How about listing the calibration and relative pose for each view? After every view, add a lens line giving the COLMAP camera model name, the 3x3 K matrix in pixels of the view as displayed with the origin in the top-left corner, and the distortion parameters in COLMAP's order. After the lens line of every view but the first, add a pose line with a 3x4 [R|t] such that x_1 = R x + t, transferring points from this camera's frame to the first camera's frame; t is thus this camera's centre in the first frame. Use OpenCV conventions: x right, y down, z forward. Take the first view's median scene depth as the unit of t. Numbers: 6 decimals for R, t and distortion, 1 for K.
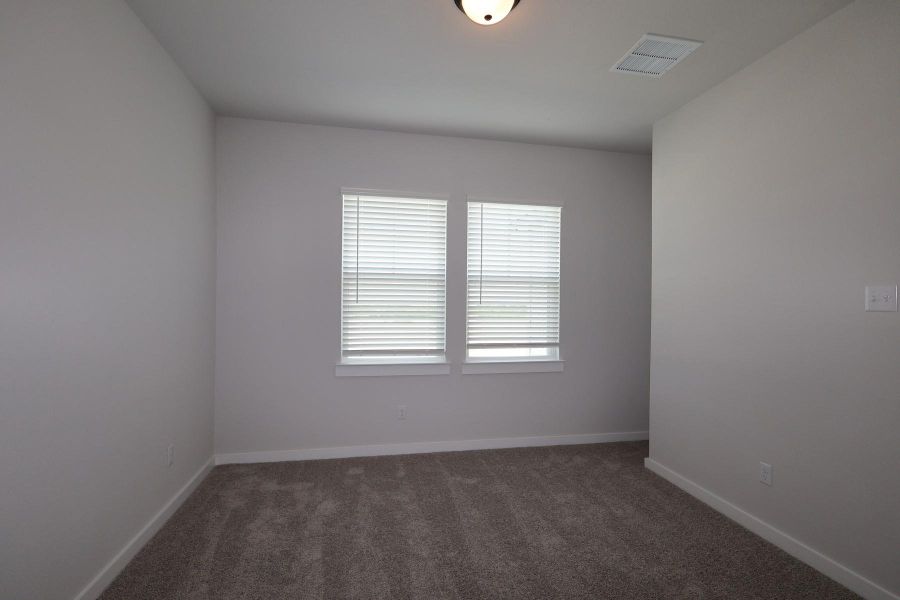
lens RADIAL K [[484.6, 0, 449.7], [0, 484.6, 299.3], [0, 0, 1]] dist [0.005362, 0.000339]
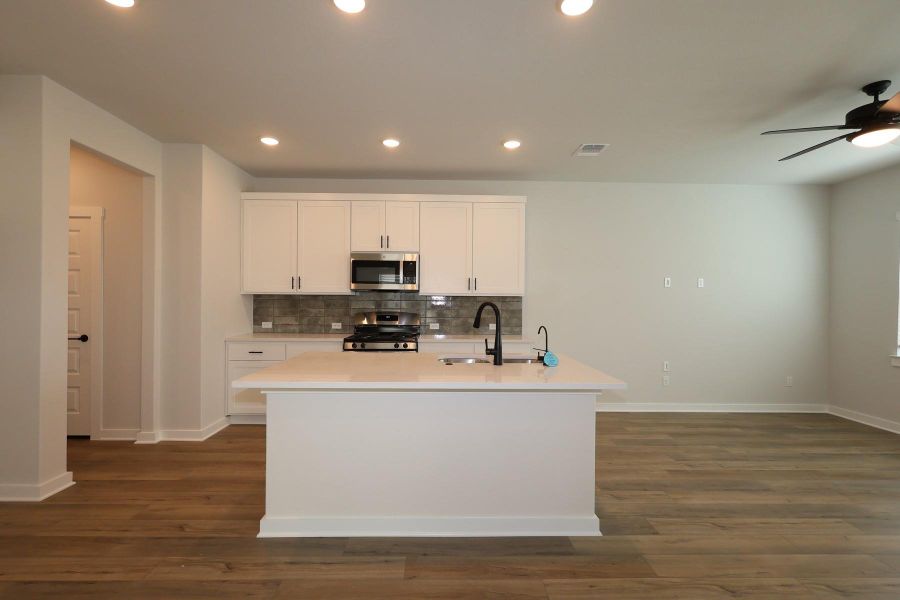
lens RADIAL K [[416.1, 0, 449.4], [0, 416.1, 303.1], [0, 0, 1]] dist [0.000895, 0.000508]
pose [[-0.191973, -0.006608, -0.981378, 0.947067], [-0.017703, 0.999838, -0.003269, 0.021470], [0.981241, 0.016745, -0.192059, 0.068476]]
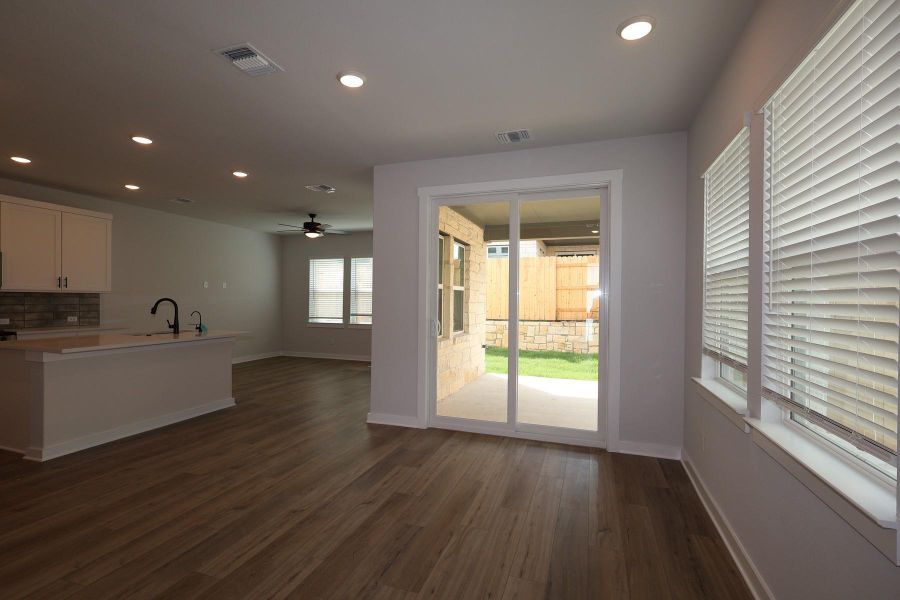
lens RADIAL K [[416.1, 0, 449.0], [0, 416.1, 301.2], [0, 0, 1]] dist [0.000895, 0.000508]
pose [[0.851557, 0.001887, -0.524259, 1.505836], [-0.005755, 0.999967, -0.005748, 0.024503], [0.524231, 0.007912, 0.851540, -0.517845]]
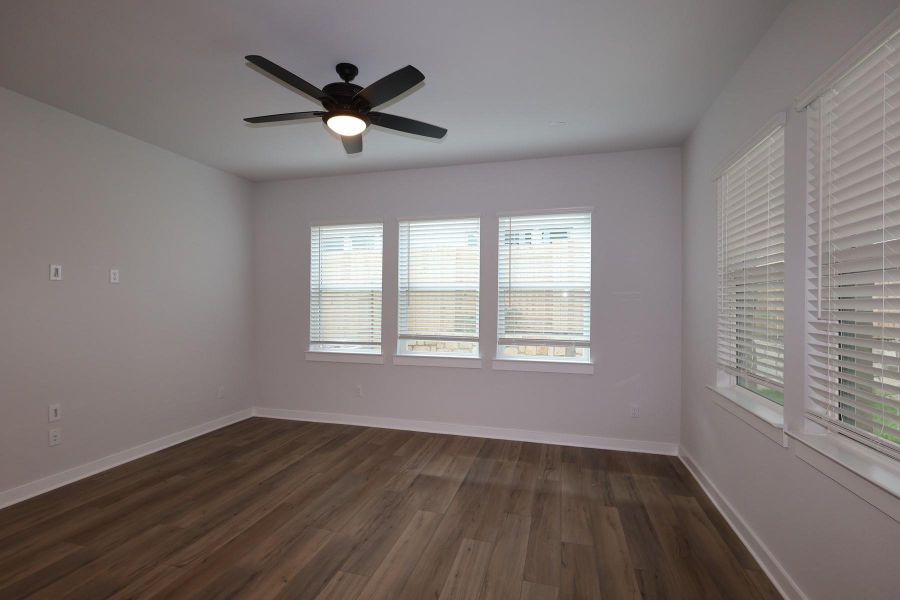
lens RADIAL K [[416.1, 0, 448.8], [0, 416.1, 303.3], [0, 0, 1]] dist [0.000895, 0.000508]
pose [[0.884099, -0.004859, -0.467275, 0.607983], [0.002485, 0.999981, -0.005697, 0.006865], [0.467293, 0.003875, 0.884094, 0.131262]]
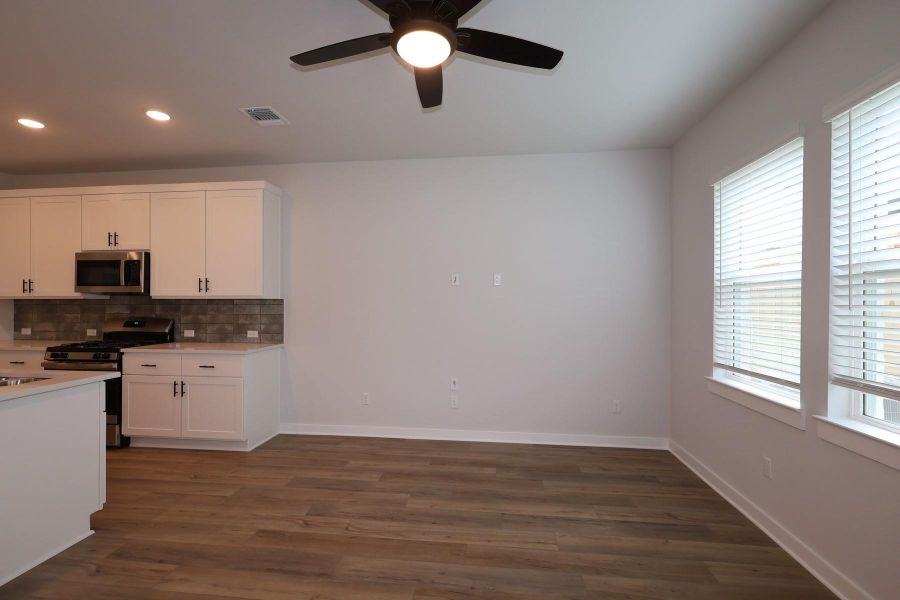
lens RADIAL K [[416.1, 0, 447.7], [0, 416.1, 301.6], [0, 0, 1]] dist [0.000895, 0.000508]
pose [[-0.331192, -0.014211, -0.943456, 0.590699], [-0.011465, 0.999873, -0.011036, 0.009304], [0.943494, 0.007162, -0.331313, 0.721996]]
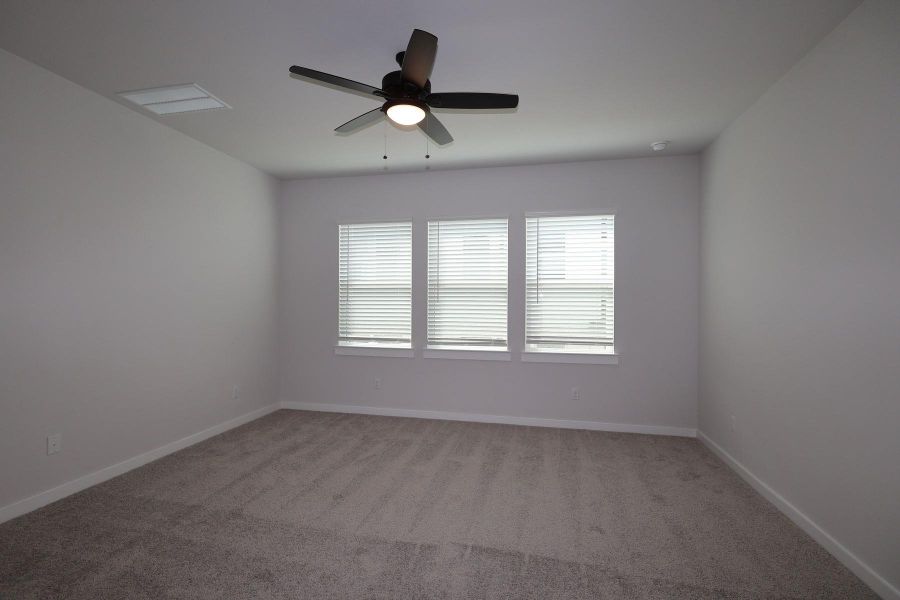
lens RADIAL K [[381.8, 0, 444.7], [0, 381.8, 301.9], [0, 0, 1]] dist [0.000626, 0.000103]
pose [[0.916447, -0.003990, -0.400137, 0.454208], [0.005561, 0.999981, 0.002764, 0.004742], [0.400118, -0.004758, 0.916451, 0.099006]]
